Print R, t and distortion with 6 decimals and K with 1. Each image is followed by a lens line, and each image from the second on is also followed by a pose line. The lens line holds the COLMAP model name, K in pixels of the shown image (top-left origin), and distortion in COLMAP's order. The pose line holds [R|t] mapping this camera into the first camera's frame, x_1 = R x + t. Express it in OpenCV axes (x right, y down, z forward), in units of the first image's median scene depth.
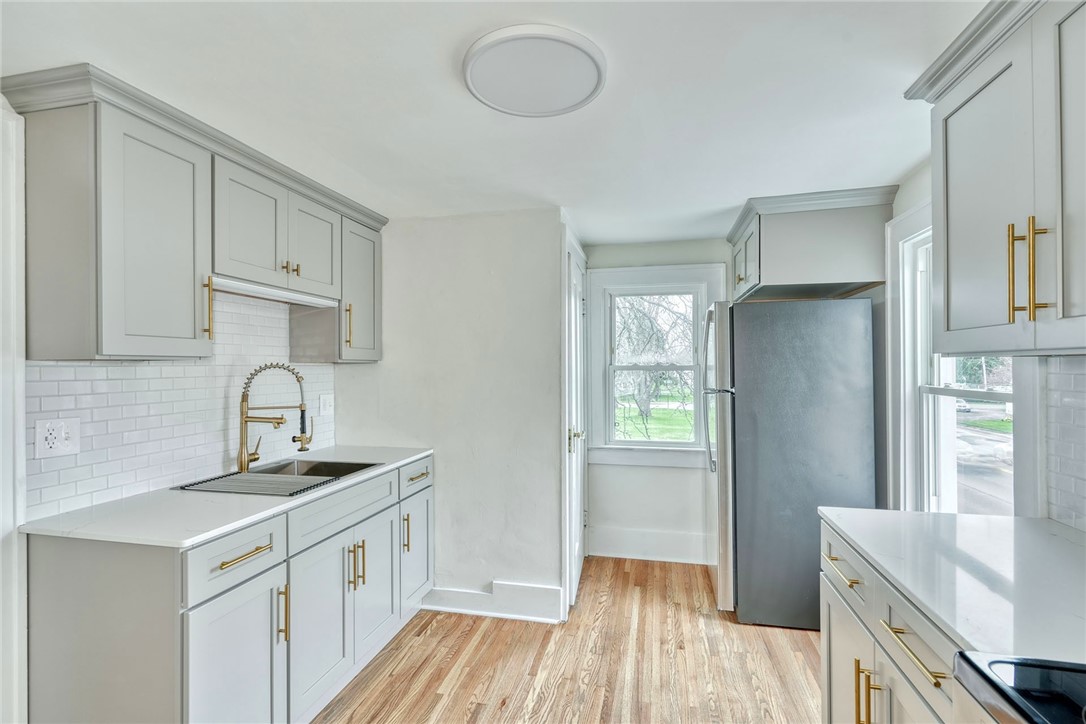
lens RADIAL K [[499.9, 0, 543.0], [0, 499.9, 362.0], [0, 0, 1]] dist [0.000875, 0.000590]
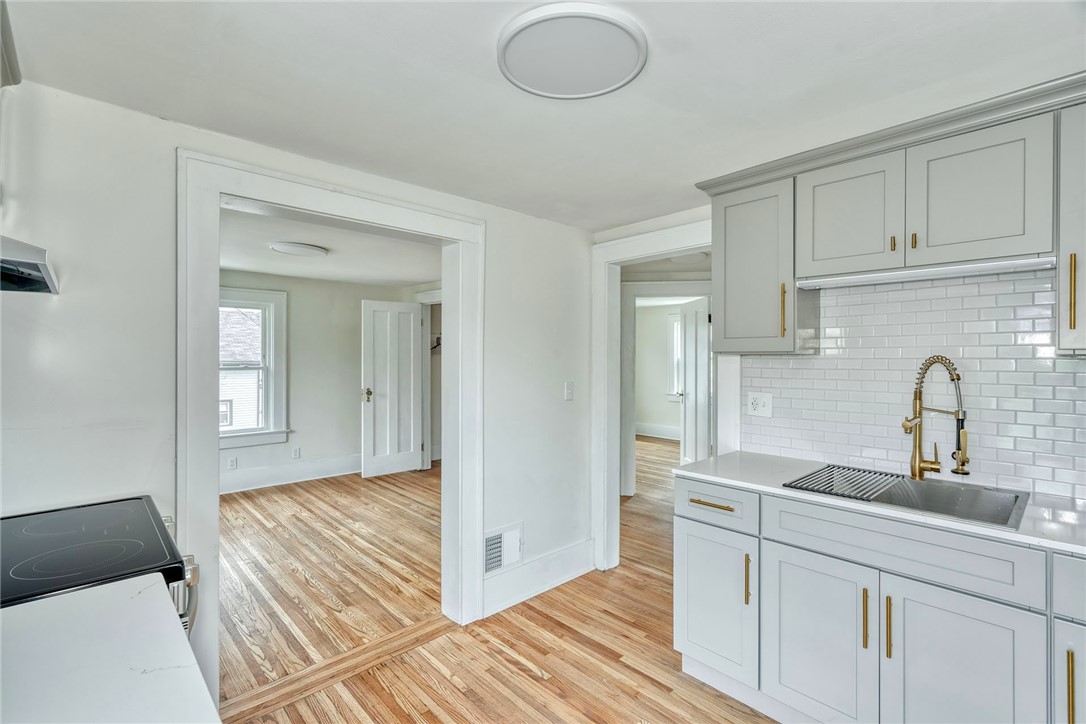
lens RADIAL K [[494.3, 0, 539.7], [0, 494.3, 361.4], [0, 0, 1]] dist [-0.000043, 0.000463]
pose [[-0.559498, 0.005523, -0.828814, 0.435653], [0.002951, 0.999985, 0.004672, 0.004405], [0.828827, 0.000168, -0.559505, 0.804300]]
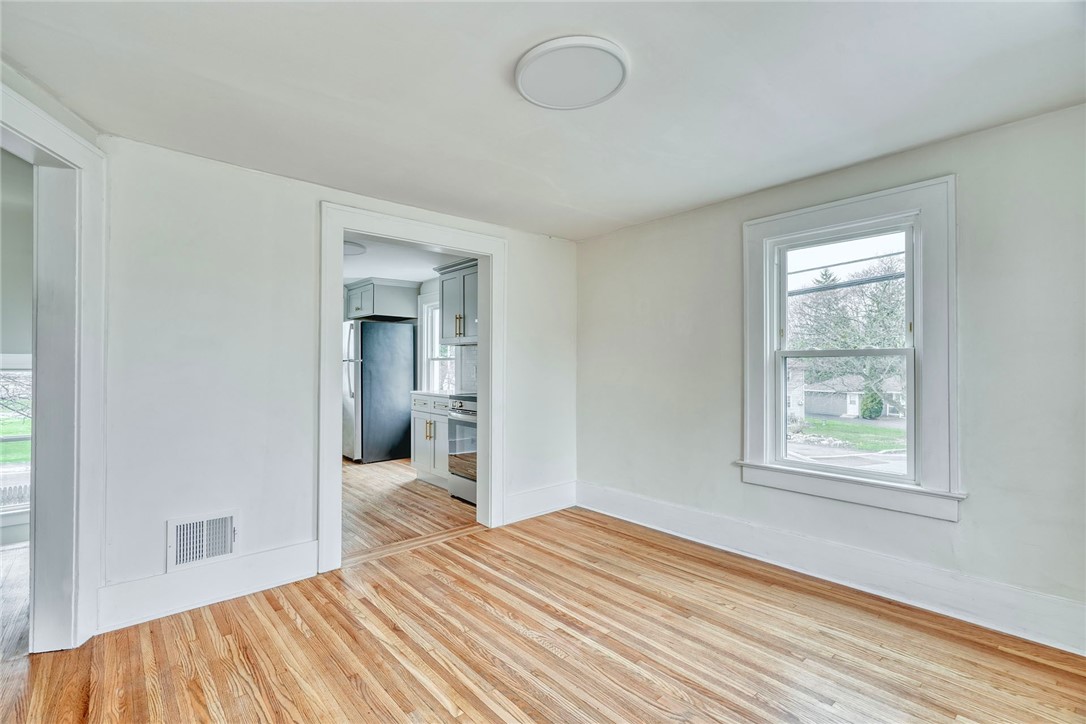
lens RADIAL K [[494.3, 0, 539.7], [0, 494.3, 361.4], [0, 0, 1]] dist [-0.000043, 0.000463]
pose [[0.593936, 0.012113, 0.804421, -0.948946], [-0.008399, 0.999926, -0.008856, 0.077505], [-0.804468, -0.001497, 0.593994, -0.976246]]
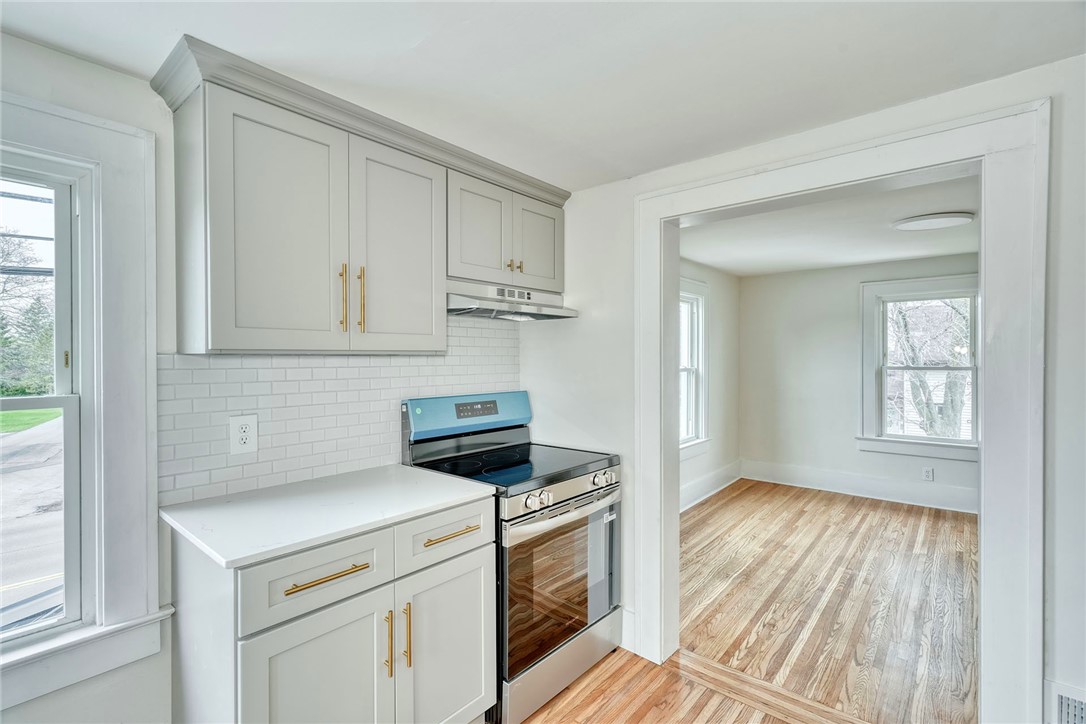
lens RADIAL K [[499.9, 0, 543.0], [0, 499.9, 362.0], [0, 0, 1]] dist [0.000875, 0.000590]
pose [[-0.887102, -0.001691, 0.461569, -0.106614], [0.001436, 0.999978, 0.006423, 0.006153], [-0.461570, 0.006361, -0.887081, 0.888481]]
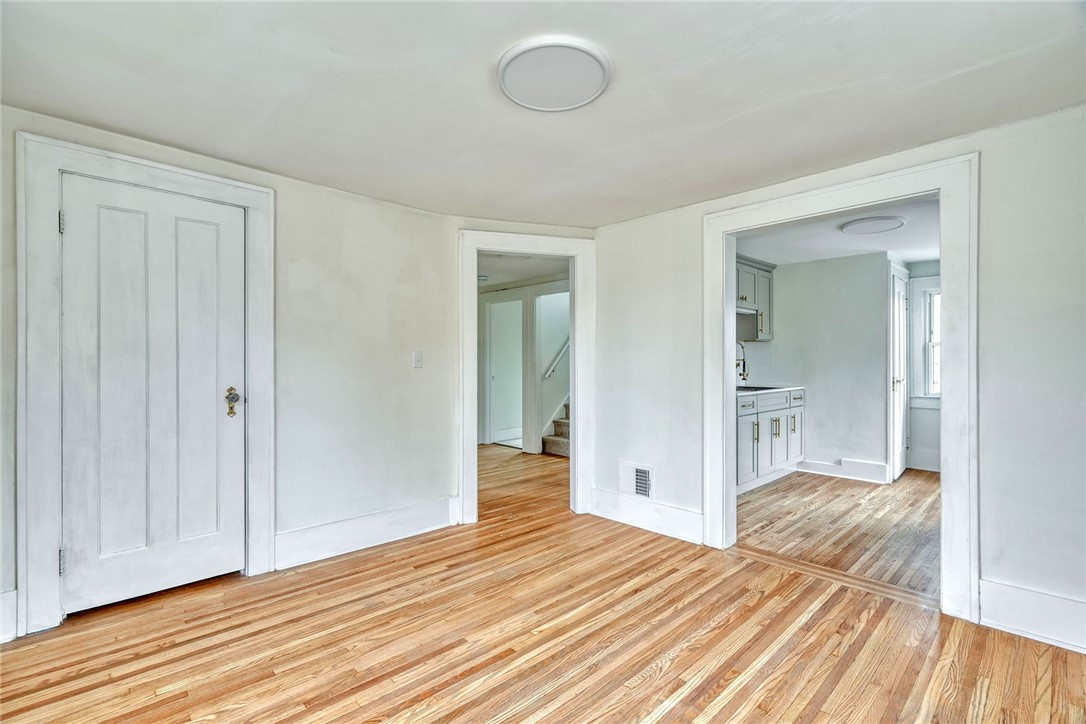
lens RADIAL K [[494.3, 0, 539.7], [0, 494.3, 361.4], [0, 0, 1]] dist [-0.000043, 0.000463]
pose [[0.831294, 0.003411, -0.555823, -0.015035], [0.001353, 0.999966, 0.008161, 0.069870], [0.555832, -0.007536, 0.831261, -1.192663]]
